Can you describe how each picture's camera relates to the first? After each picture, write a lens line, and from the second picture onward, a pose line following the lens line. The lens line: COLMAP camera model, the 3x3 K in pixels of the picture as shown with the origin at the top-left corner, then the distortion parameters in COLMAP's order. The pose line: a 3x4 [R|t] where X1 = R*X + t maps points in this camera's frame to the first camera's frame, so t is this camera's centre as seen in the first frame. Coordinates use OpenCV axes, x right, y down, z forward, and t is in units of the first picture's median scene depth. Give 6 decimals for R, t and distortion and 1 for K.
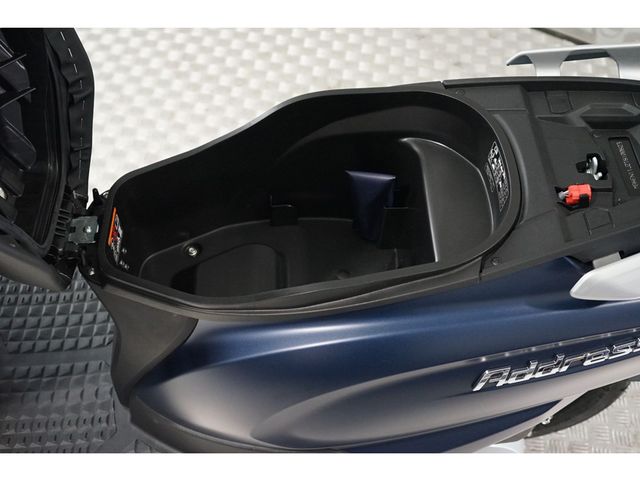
lens RADIAL K [[802.0, 0, 320.1], [0, 802.0, 241.0], [0, 0, 1]] dist [0.008822, 0.000000]
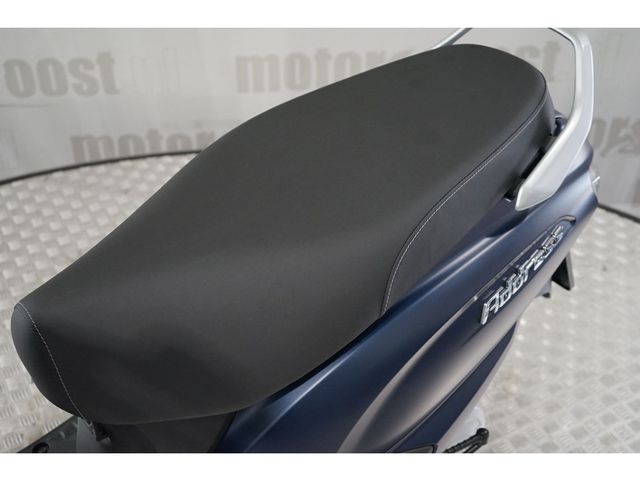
lens RADIAL K [[802.0, 0, 319.0], [0, 802.0, 239.6], [0, 0, 1]] dist [0.008822, 0.000000]
pose [[0.801601, -0.367348, 0.471690, -0.506250], [0.467219, 0.877161, -0.110878, 0.095592], [-0.373017, 0.309263, 0.874765, 0.026158]]
